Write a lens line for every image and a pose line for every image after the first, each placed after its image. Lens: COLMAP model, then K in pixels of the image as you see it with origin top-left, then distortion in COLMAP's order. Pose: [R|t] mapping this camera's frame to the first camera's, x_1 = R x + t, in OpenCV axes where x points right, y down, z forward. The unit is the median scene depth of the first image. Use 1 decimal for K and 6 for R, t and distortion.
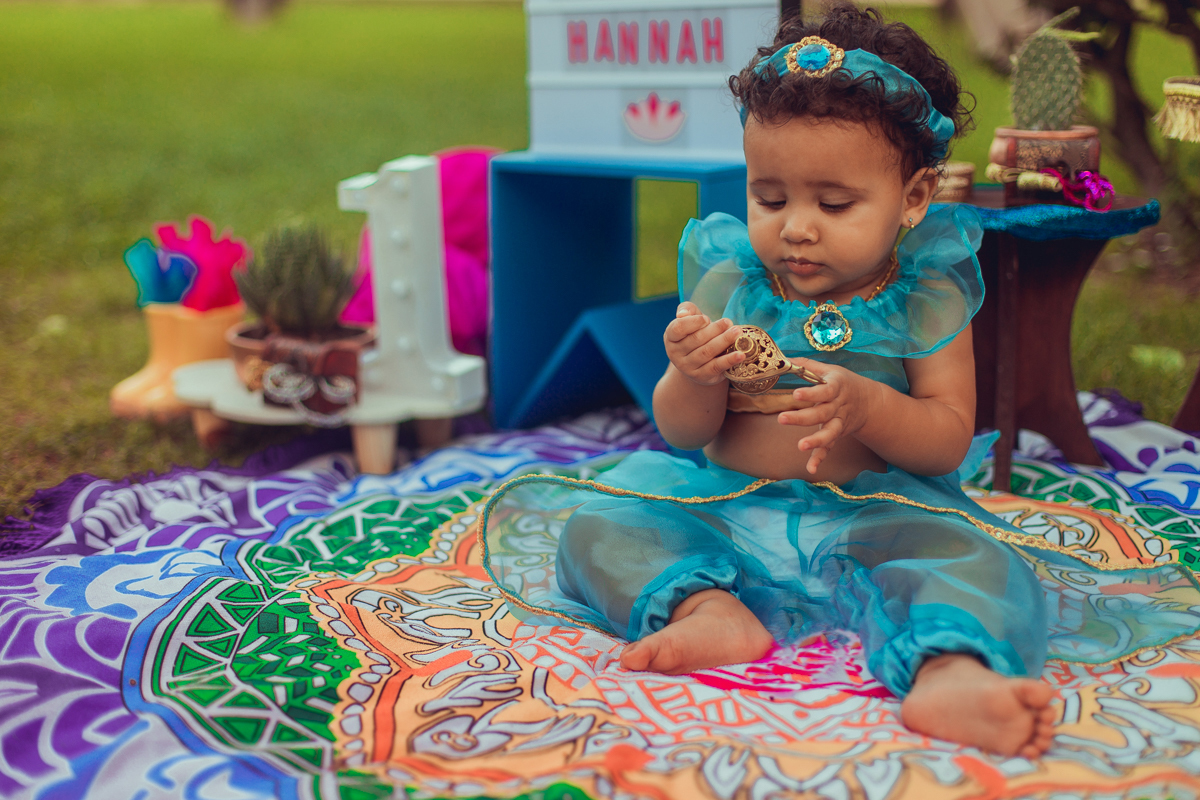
lens RADIAL K [[1809.9, 0, 596.6], [0, 1809.9, 396.5], [0, 0, 1]] dist [-0.023365, -0.033076]
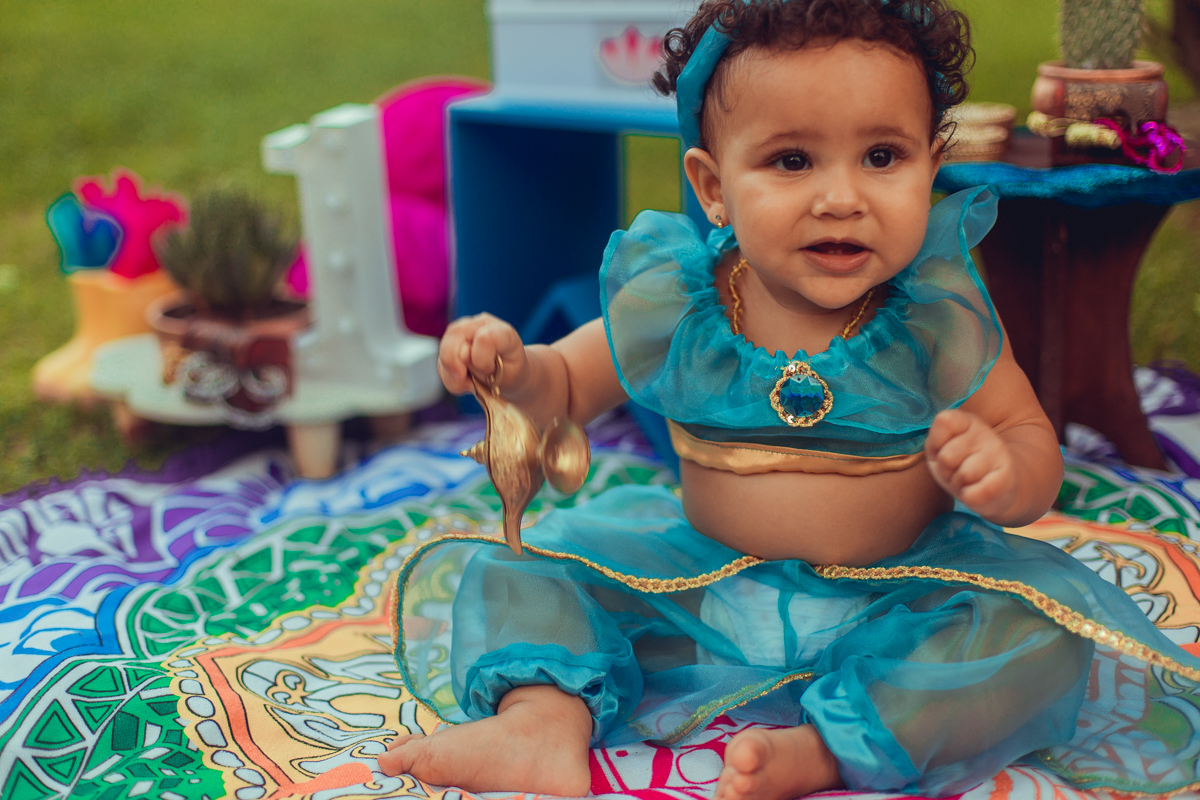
lens RADIAL K [[1783.1, 0, 600.0], [0, 1783.1, 394.6], [0, 0, 1]] dist [-0.035491, -0.040929]
pose [[0.999566, -0.010002, -0.027704, 0.041529], [0.011705, 0.998006, 0.062019, -0.053185], [0.027028, -0.062316, 0.997690, 0.178204]]
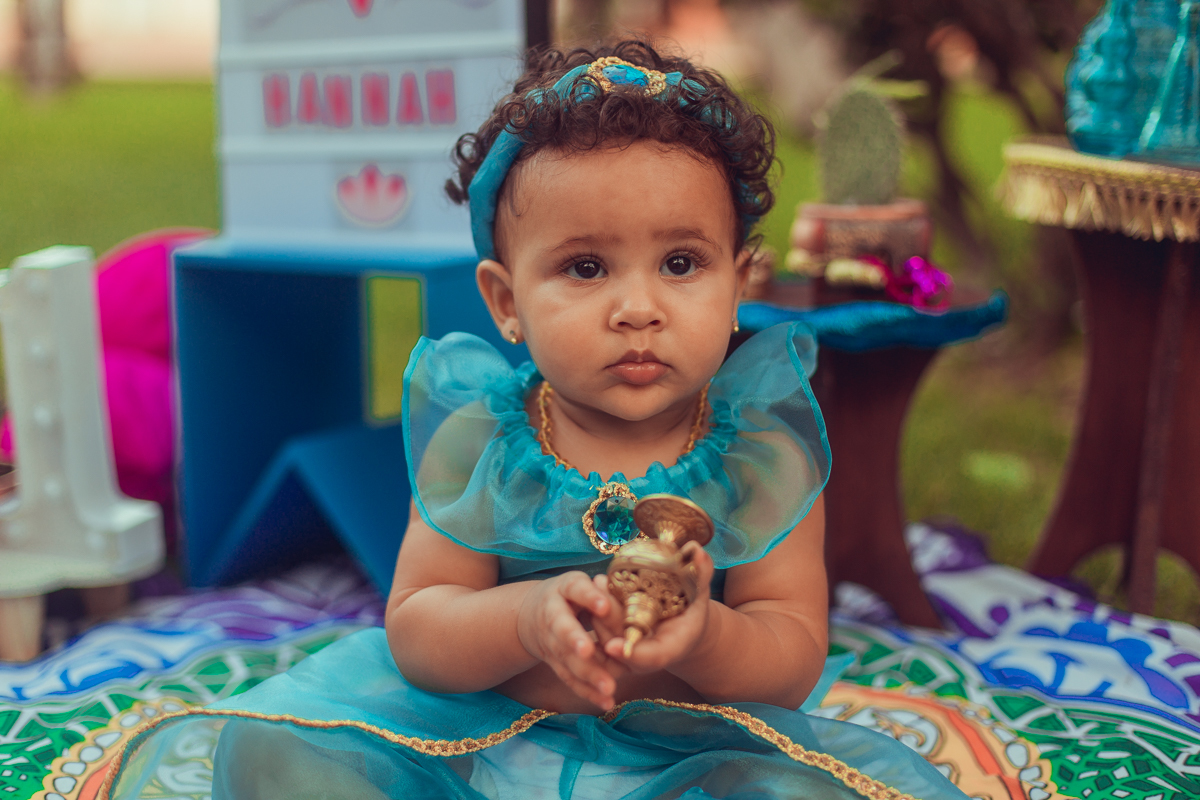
lens RADIAL K [[1783.1, 0, 600.0], [0, 1783.1, 394.6], [0, 0, 1]] dist [-0.035491, -0.040929]
pose [[0.995277, -0.017544, 0.095475, 0.060921], [0.021498, 0.998947, -0.040540, -0.037854], [-0.094663, 0.042401, 0.994606, 0.247898]]
